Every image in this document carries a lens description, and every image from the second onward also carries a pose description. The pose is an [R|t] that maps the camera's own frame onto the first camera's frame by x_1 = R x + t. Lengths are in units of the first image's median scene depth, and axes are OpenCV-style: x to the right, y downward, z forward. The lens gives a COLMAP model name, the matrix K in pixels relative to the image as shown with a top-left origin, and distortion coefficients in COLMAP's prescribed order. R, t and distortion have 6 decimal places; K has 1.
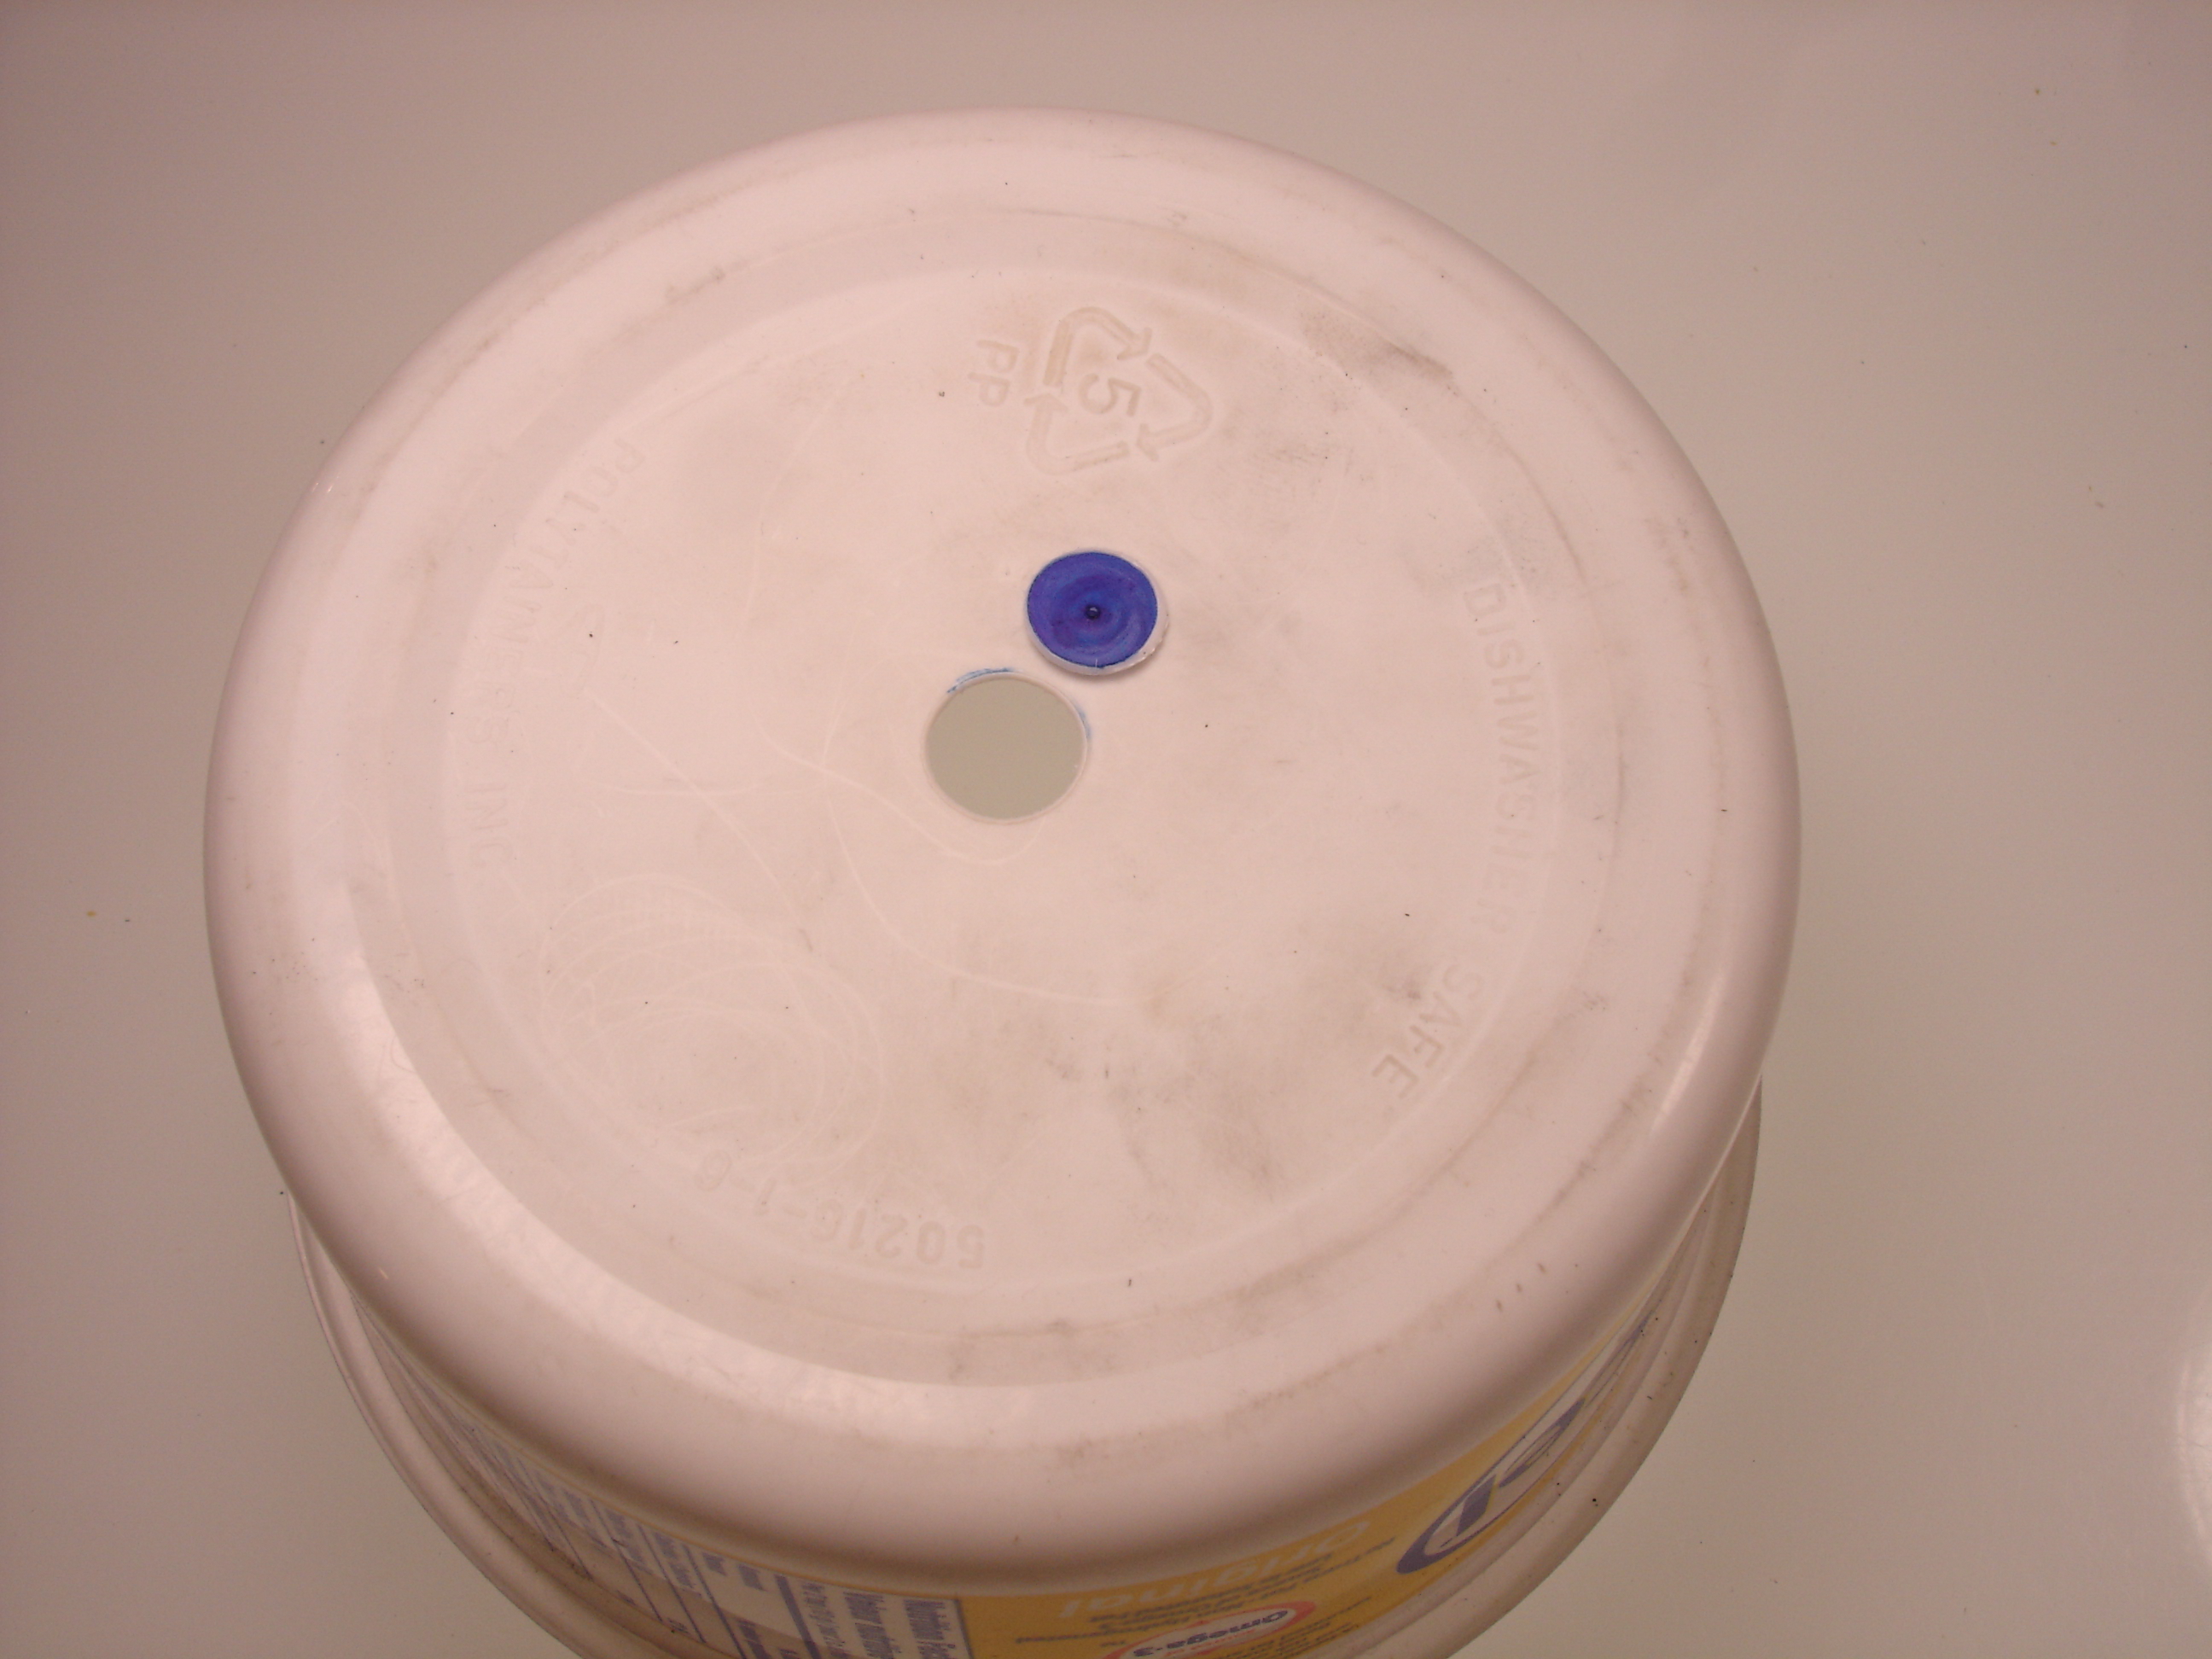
lens RADIAL K [[2441.5, 0, 1105.9], [0, 2441.5, 825.8], [0, 0, 1]] dist [-0.088589, 0.000000]
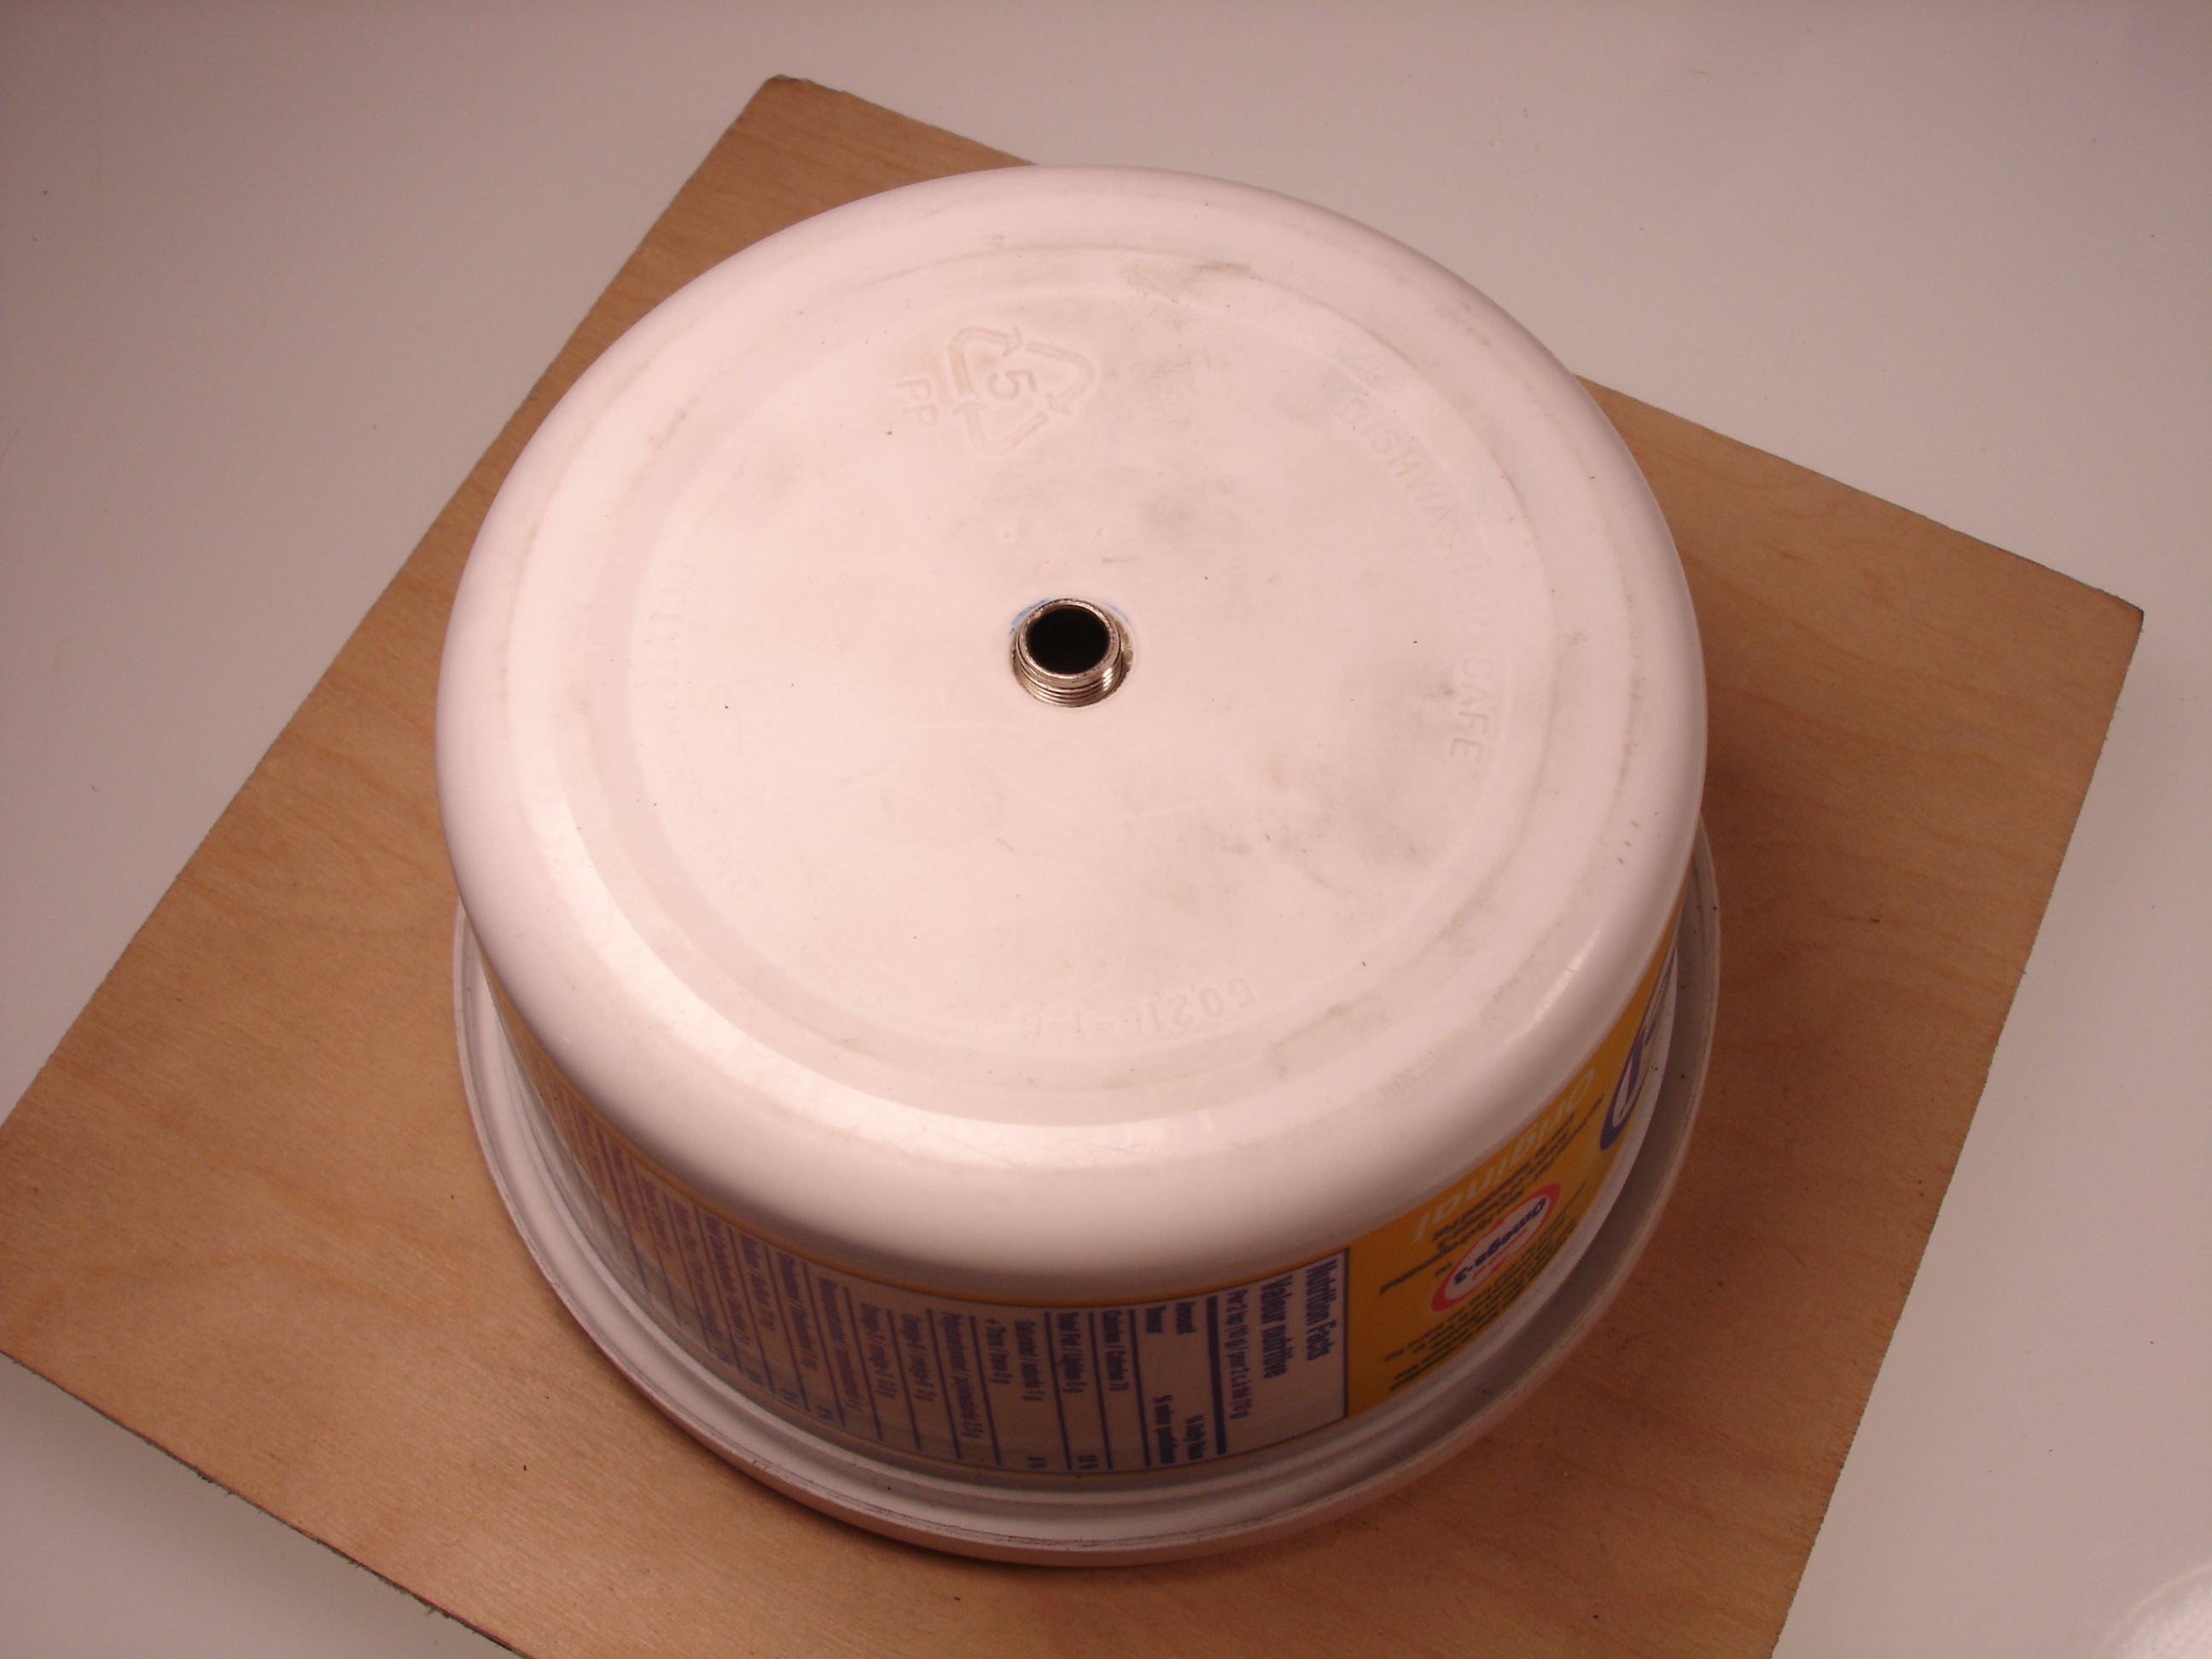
lens RADIAL K [[2441.5, 0, 1102.5], [0, 2441.5, 850.4], [0, 0, 1]] dist [-0.088589, 0.000000]
pose [[0.900392, -0.404442, 0.160380, -0.275851], [0.412221, 0.910923, -0.017120, 0.090147], [-0.139170, 0.081527, 0.986907, -0.244562]]
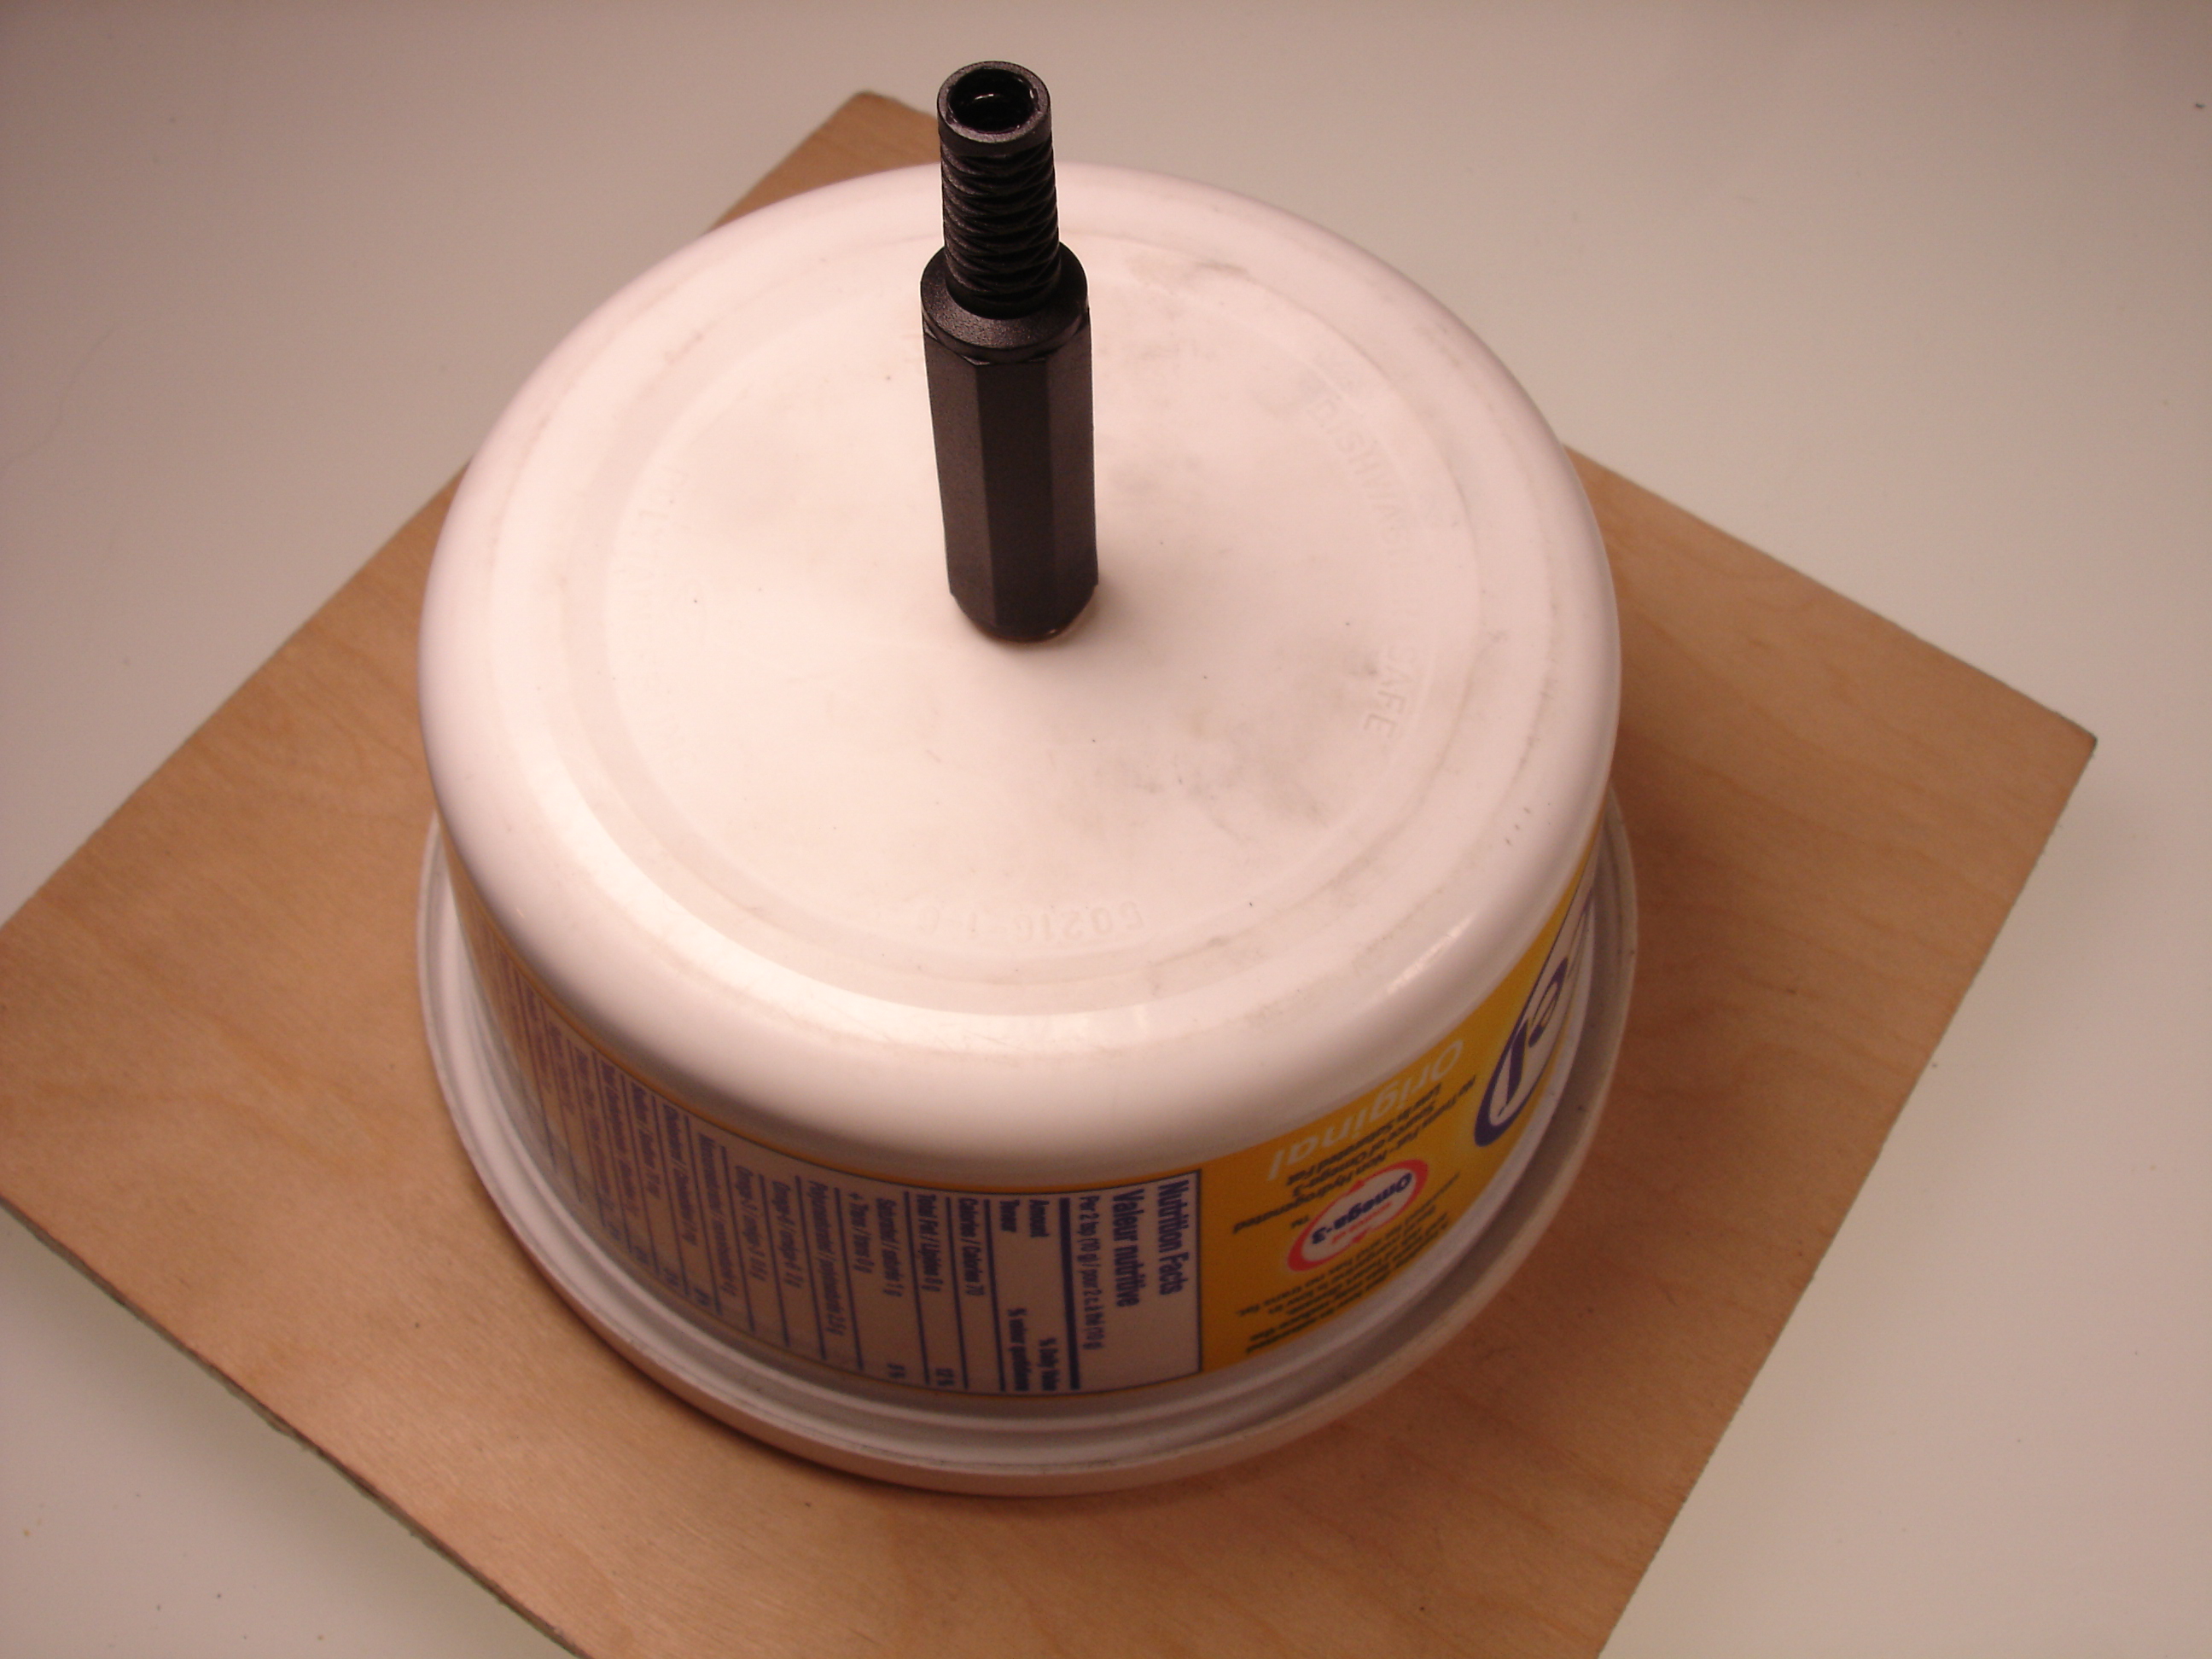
lens RADIAL K [[2441.5, 0, 1100.8], [0, 2441.5, 845.9], [0, 0, 1]] dist [-0.088589, 0.000000]
pose [[0.949363, -0.273887, 0.153933, -0.250190], [0.288805, 0.953665, -0.084349, 0.228394], [-0.123698, 0.124535, 0.984474, -0.311823]]
